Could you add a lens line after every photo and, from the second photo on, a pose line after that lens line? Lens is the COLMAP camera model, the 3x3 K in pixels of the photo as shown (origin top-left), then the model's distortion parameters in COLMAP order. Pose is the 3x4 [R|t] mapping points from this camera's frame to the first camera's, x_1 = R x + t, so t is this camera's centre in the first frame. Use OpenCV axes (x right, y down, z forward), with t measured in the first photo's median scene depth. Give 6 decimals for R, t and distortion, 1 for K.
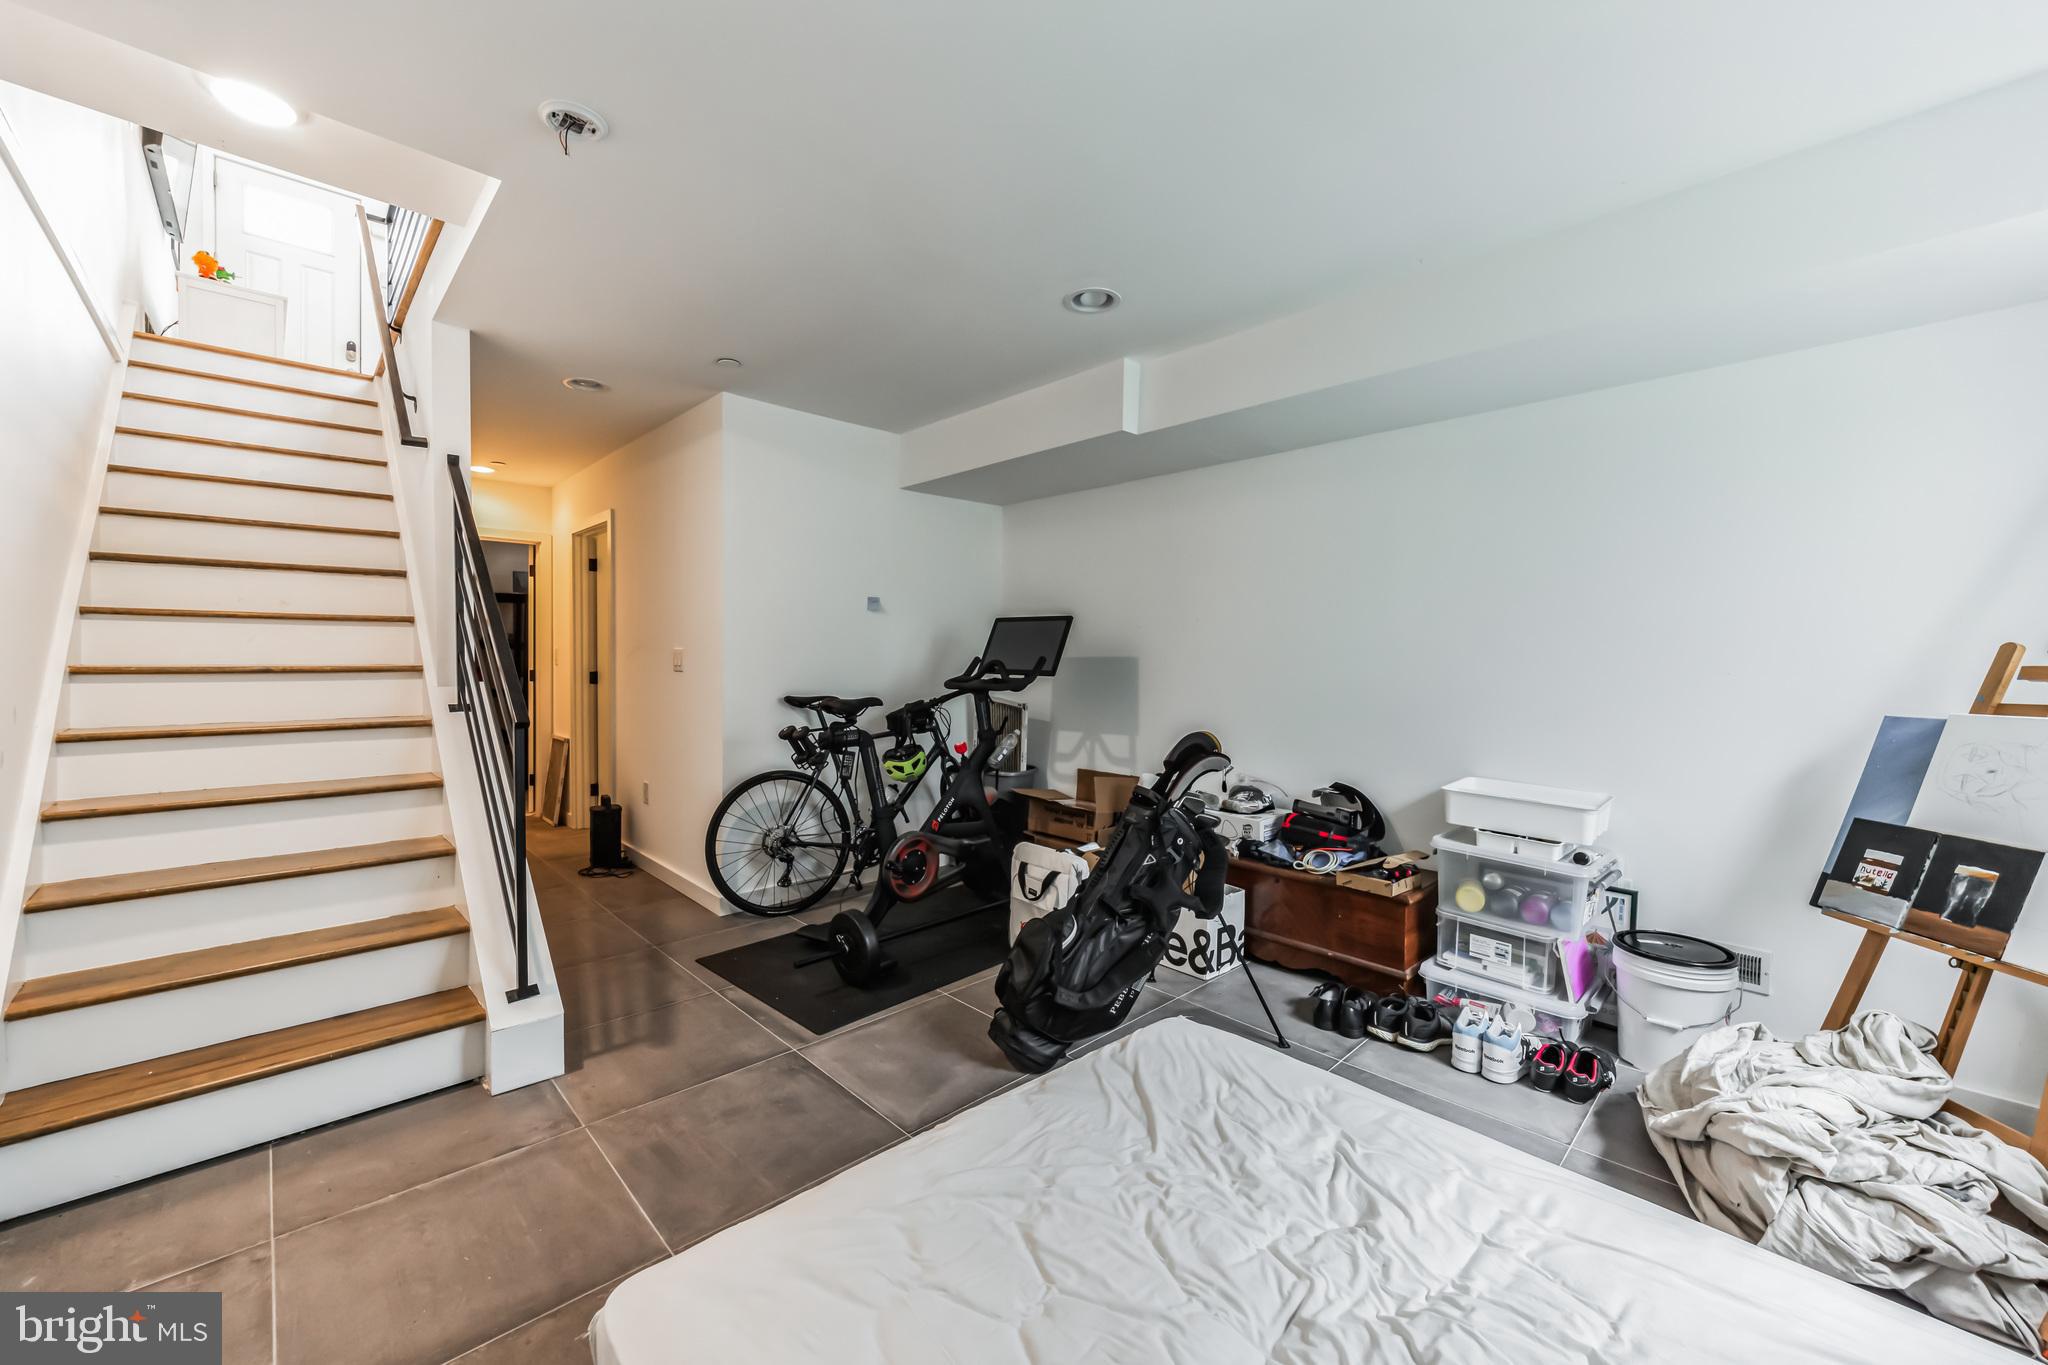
lens RADIAL K [[798.7, 0, 1026.4], [0, 798.7, 659.4], [0, 0, 1]] dist [-0.000892, -0.000221]
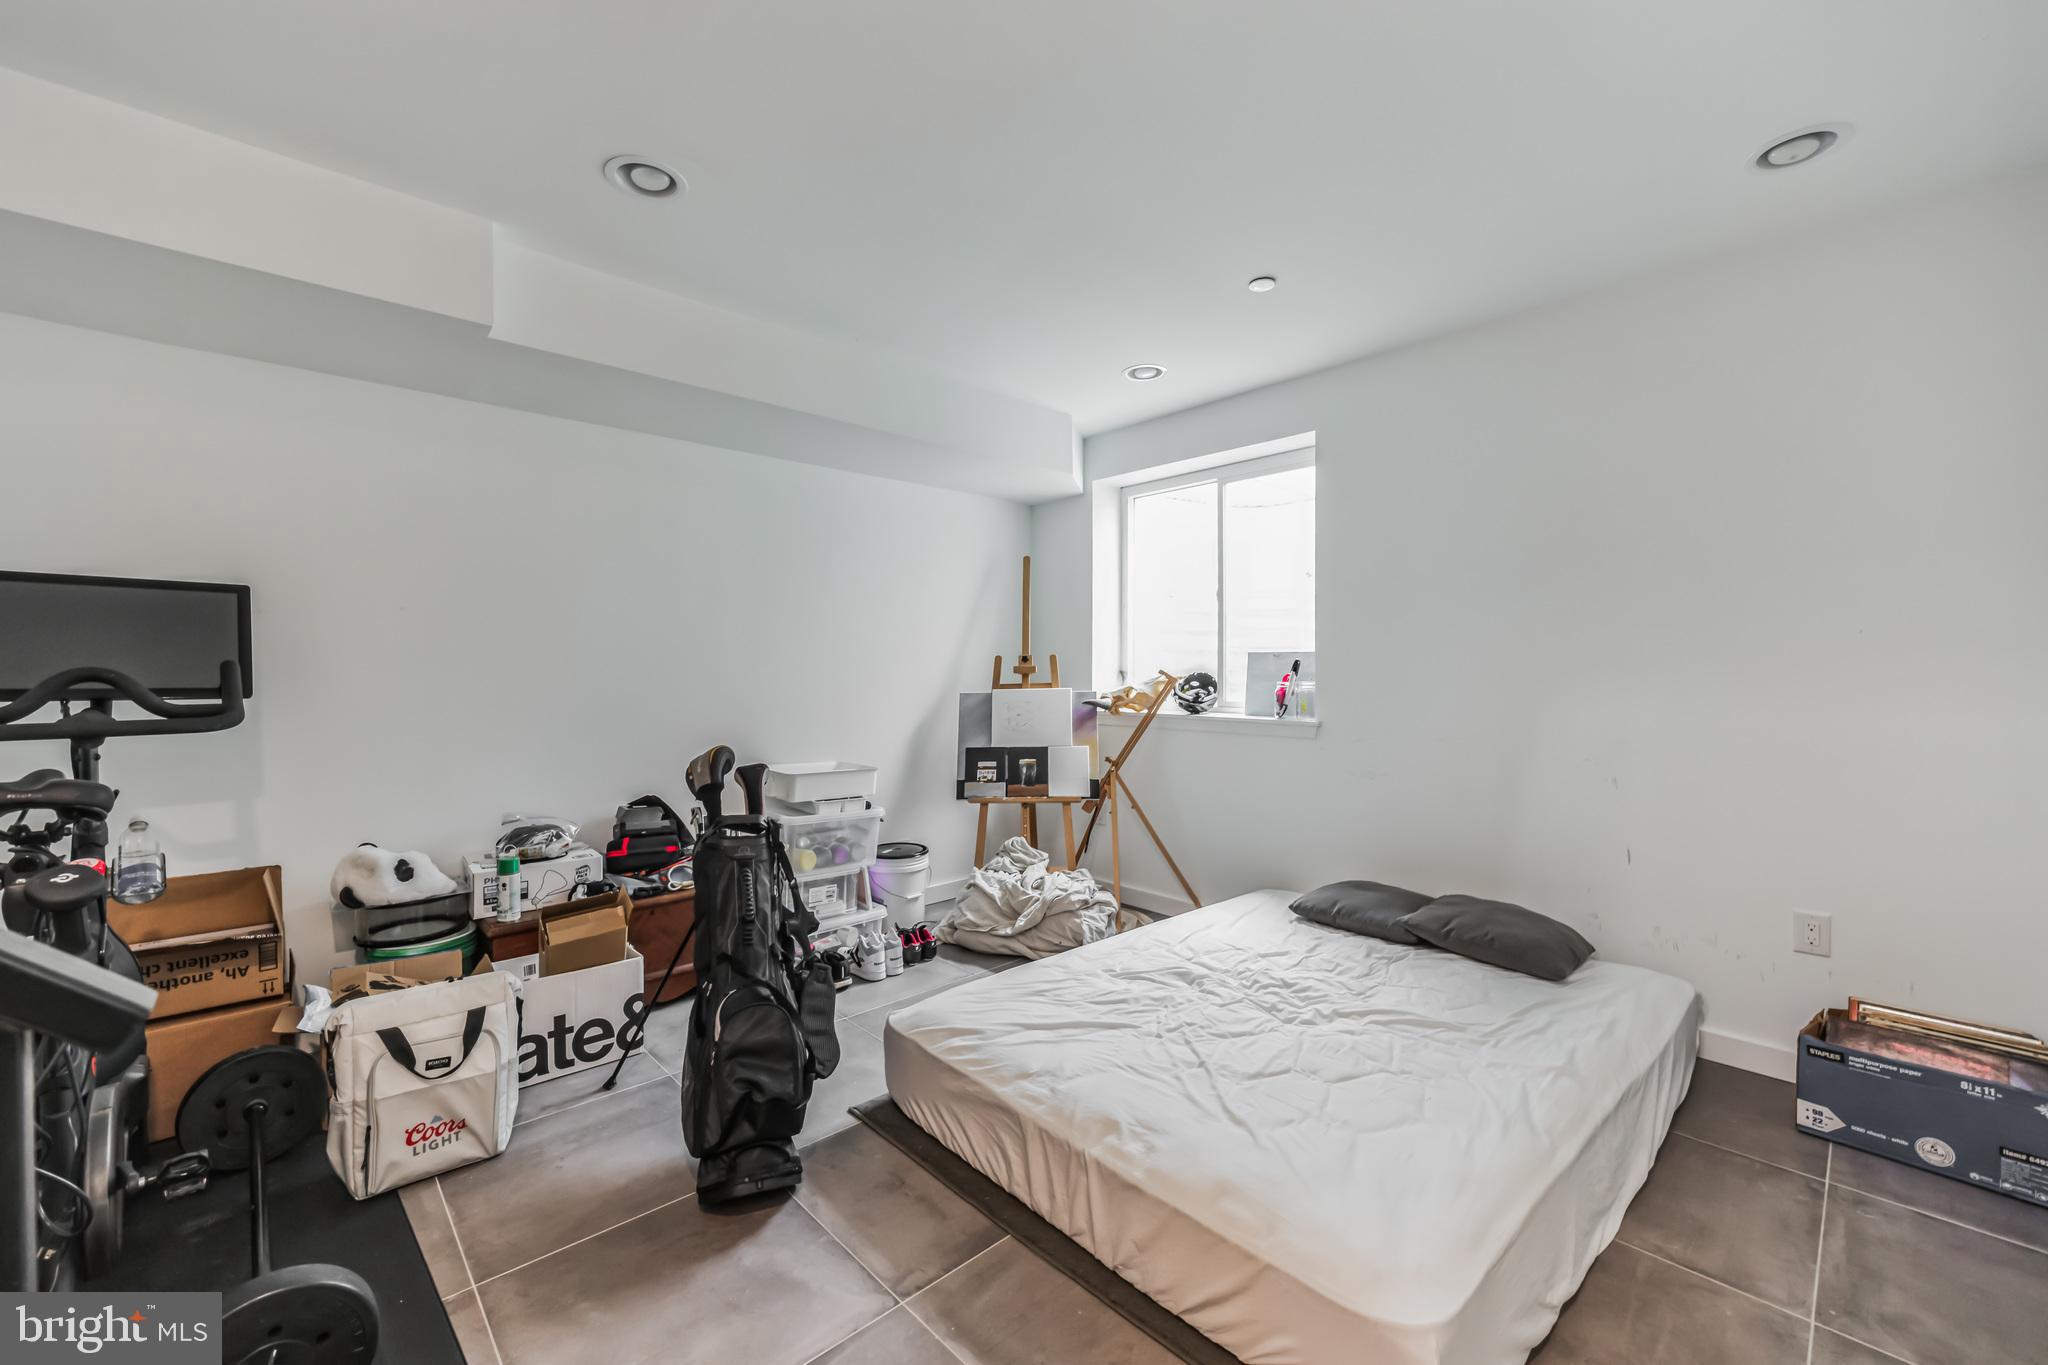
lens RADIAL K [[808.8, 0, 1015.9], [0, 808.8, 658.9], [0, 0, 1]] dist [0.016011, -0.010282]
pose [[0.015983, 0.008591, 0.999835, -0.900044], [0.005173, 0.999949, -0.008674, 0.005466], [-0.999859, 0.005311, 0.015938, 0.876140]]
